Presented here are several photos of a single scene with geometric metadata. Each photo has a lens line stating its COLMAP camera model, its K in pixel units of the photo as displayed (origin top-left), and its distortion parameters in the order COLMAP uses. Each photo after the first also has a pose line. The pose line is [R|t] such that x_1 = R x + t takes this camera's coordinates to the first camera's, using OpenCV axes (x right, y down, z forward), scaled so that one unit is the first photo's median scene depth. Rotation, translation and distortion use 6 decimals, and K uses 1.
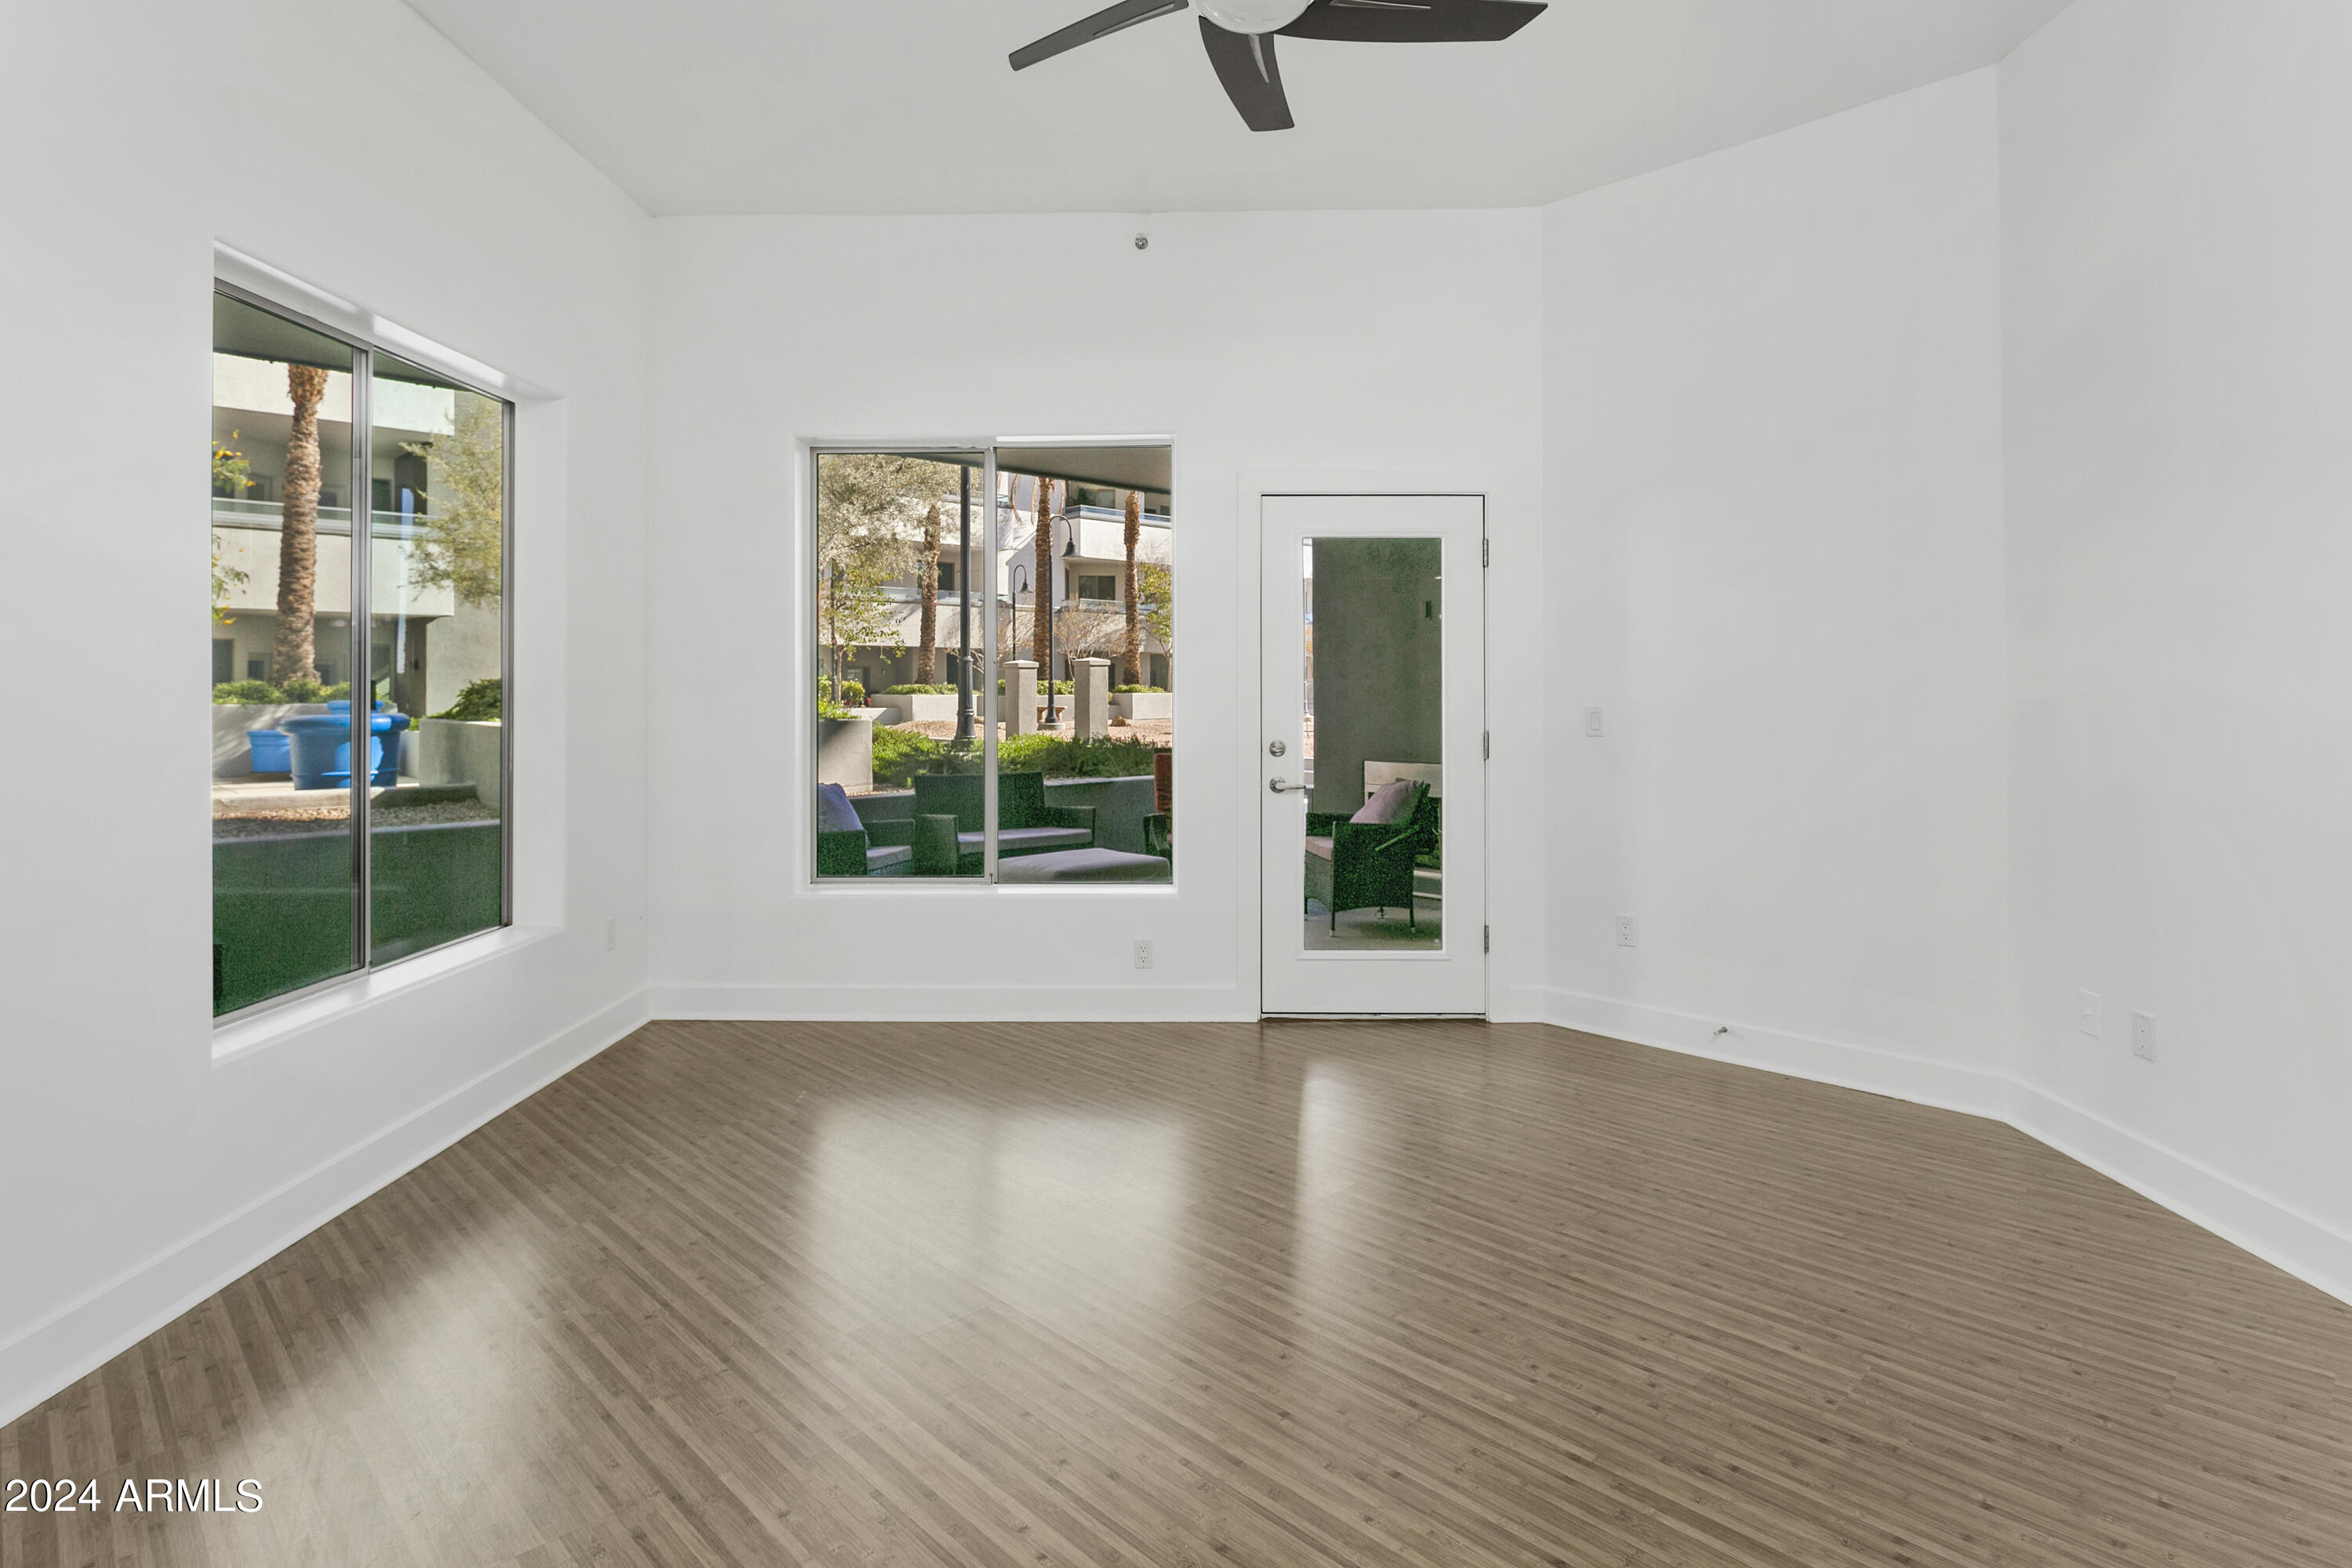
lens RADIAL K [[1226.0, 0, 1174.1], [0, 1226.0, 675.4], [0, 0, 1]] dist [-0.011437, 0.000253]
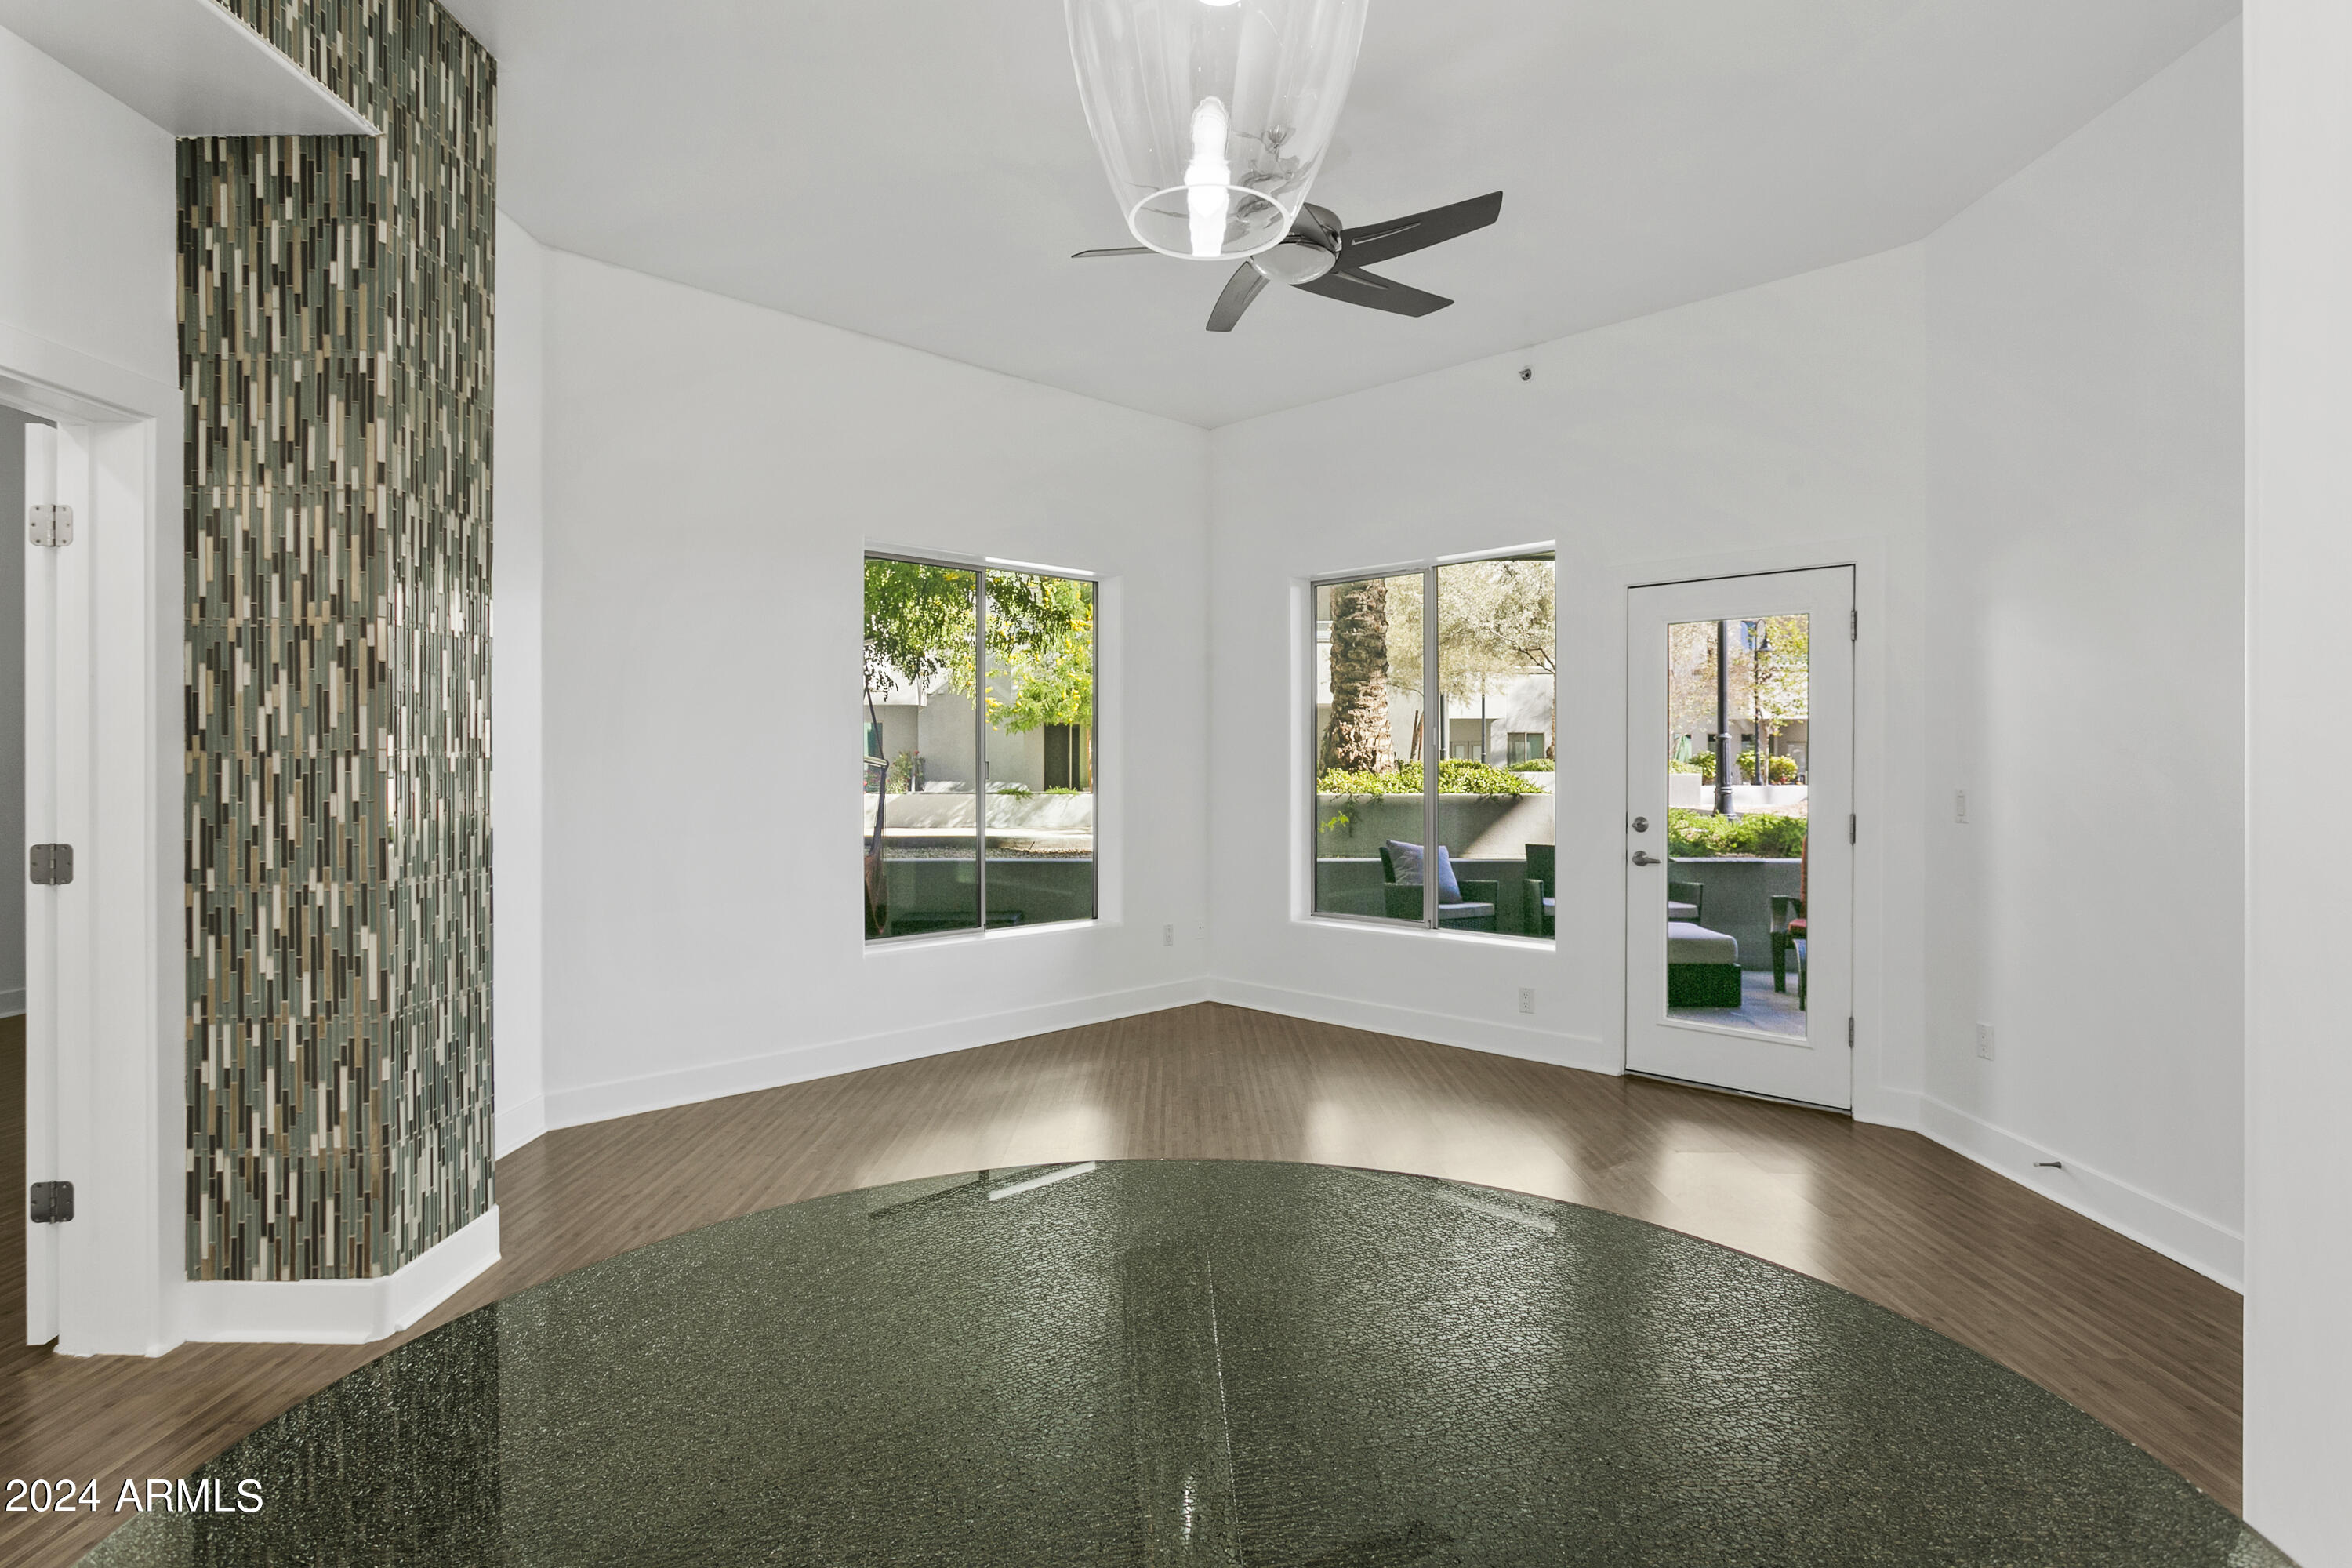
lens RADIAL K [[1227.1, 0, 1174.9], [0, 1227.1, 773.0], [0, 0, 1]] dist [-0.012709, 0.002935]
pose [[0.720774, 0.007428, -0.693130, 0.115938], [0.004847, 0.999864, 0.015755, -0.000829], [0.693153, -0.014716, 0.720640, -0.010241]]
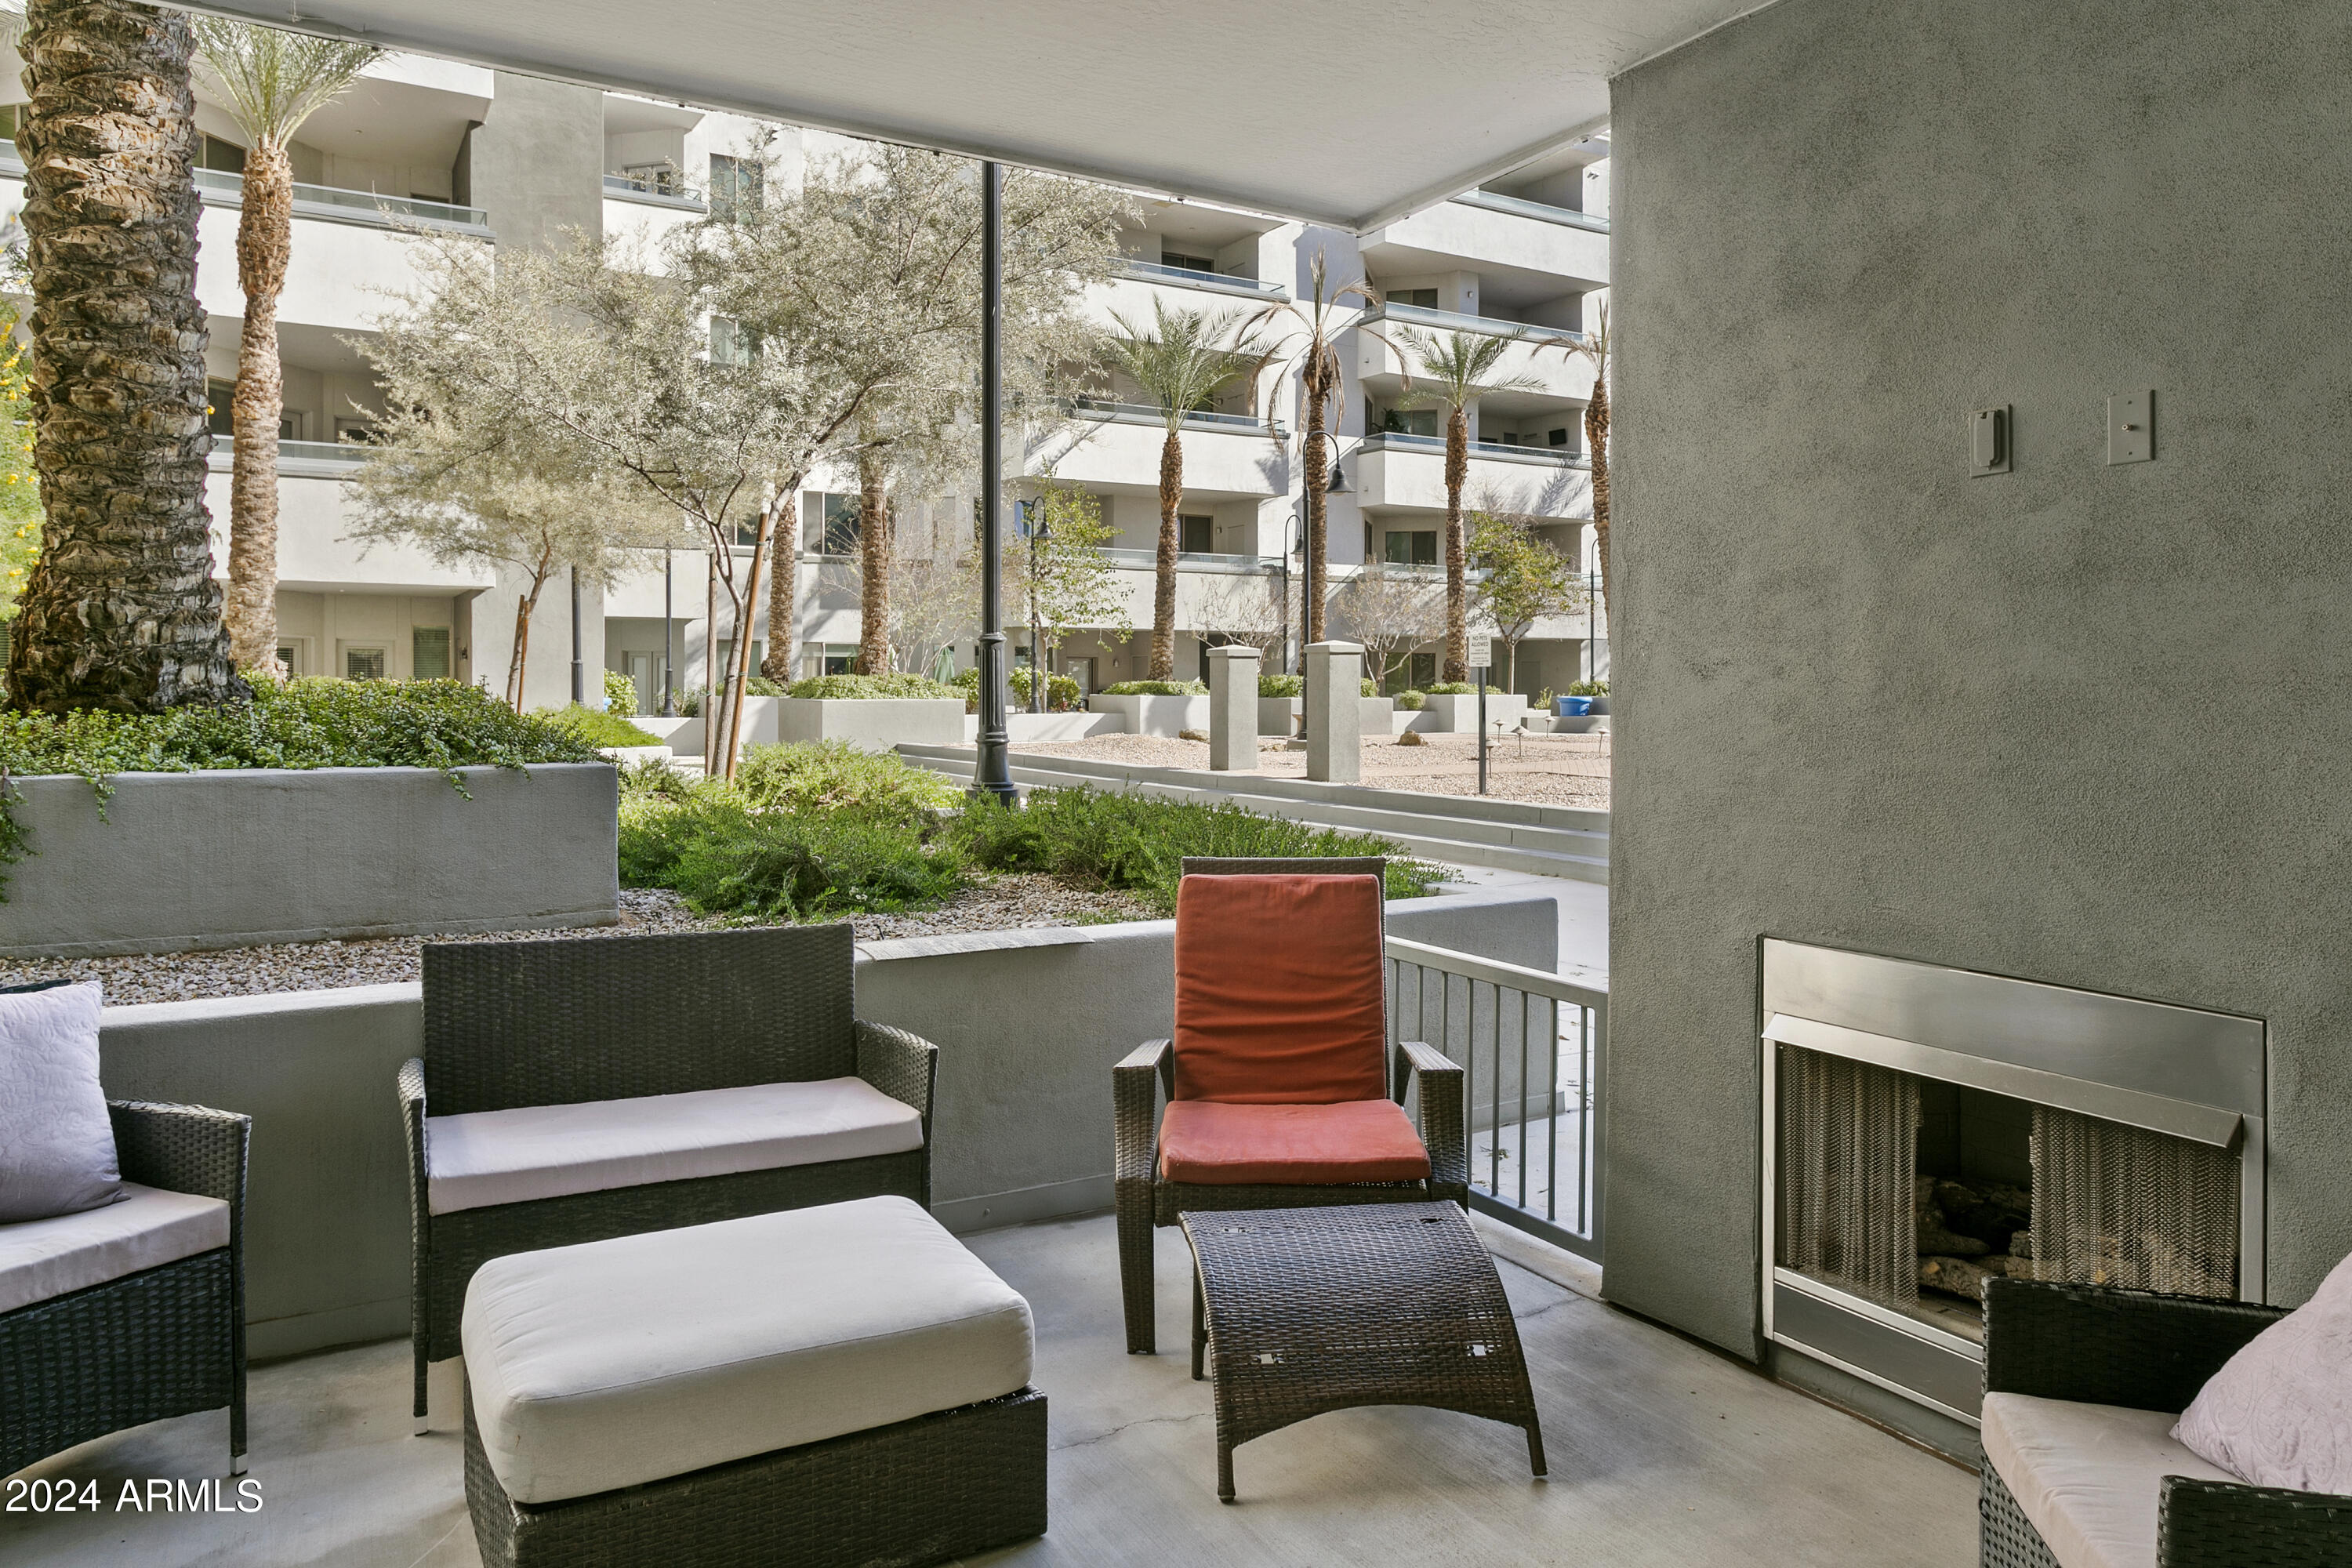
lens RADIAL K [[1547.0, 0, 1120.4], [0, 1547.0, 687.5], [0, 0, 1]] dist [0.049382, 0.004983]
pose [[0.965452, 0.004402, -0.260543, 0.034923], [-0.001329, 0.999927, 0.011971, 0.000527], [0.260577, -0.011211, 0.965388, 0.217106]]
